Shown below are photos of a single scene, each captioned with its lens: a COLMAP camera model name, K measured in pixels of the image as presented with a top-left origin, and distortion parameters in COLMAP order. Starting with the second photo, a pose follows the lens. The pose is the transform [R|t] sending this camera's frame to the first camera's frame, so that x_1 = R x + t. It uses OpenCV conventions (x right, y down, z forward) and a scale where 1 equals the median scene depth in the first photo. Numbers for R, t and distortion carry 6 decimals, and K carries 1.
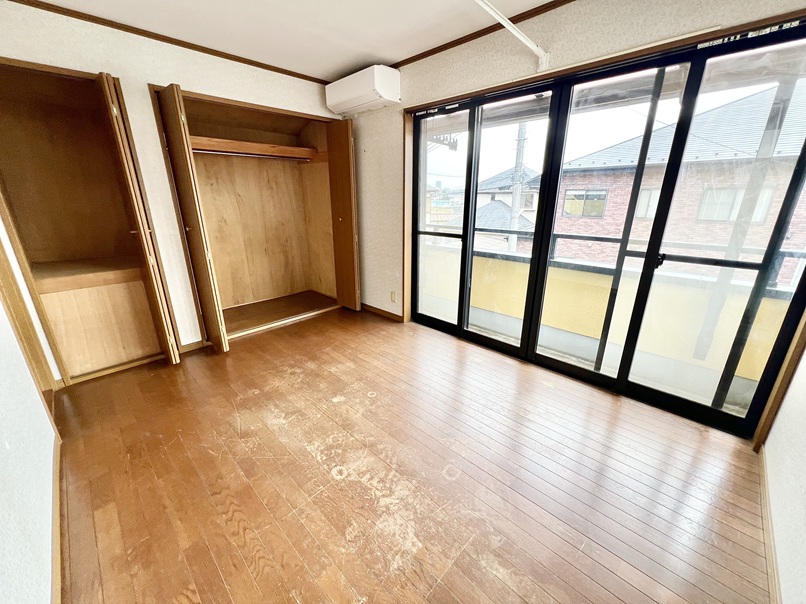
lens RADIAL K [[322.6, 0, 397.4], [0, 322.6, 295.2], [0, 0, 1]] dist [-0.002044, -0.000231]
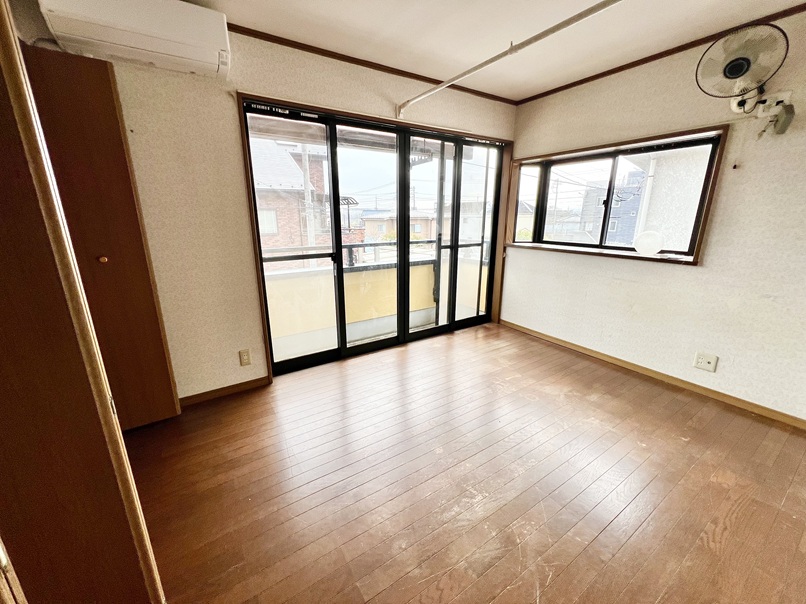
lens RADIAL K [[322.6, 0, 395.2], [0, 322.6, 302.7], [0, 0, 1]] dist [-0.002044, -0.000231]
pose [[0.223486, -0.252667, 0.941389, -0.790006], [0.291387, 0.938969, 0.182842, -0.195465], [-0.930133, 0.233446, 0.283470, 0.671597]]
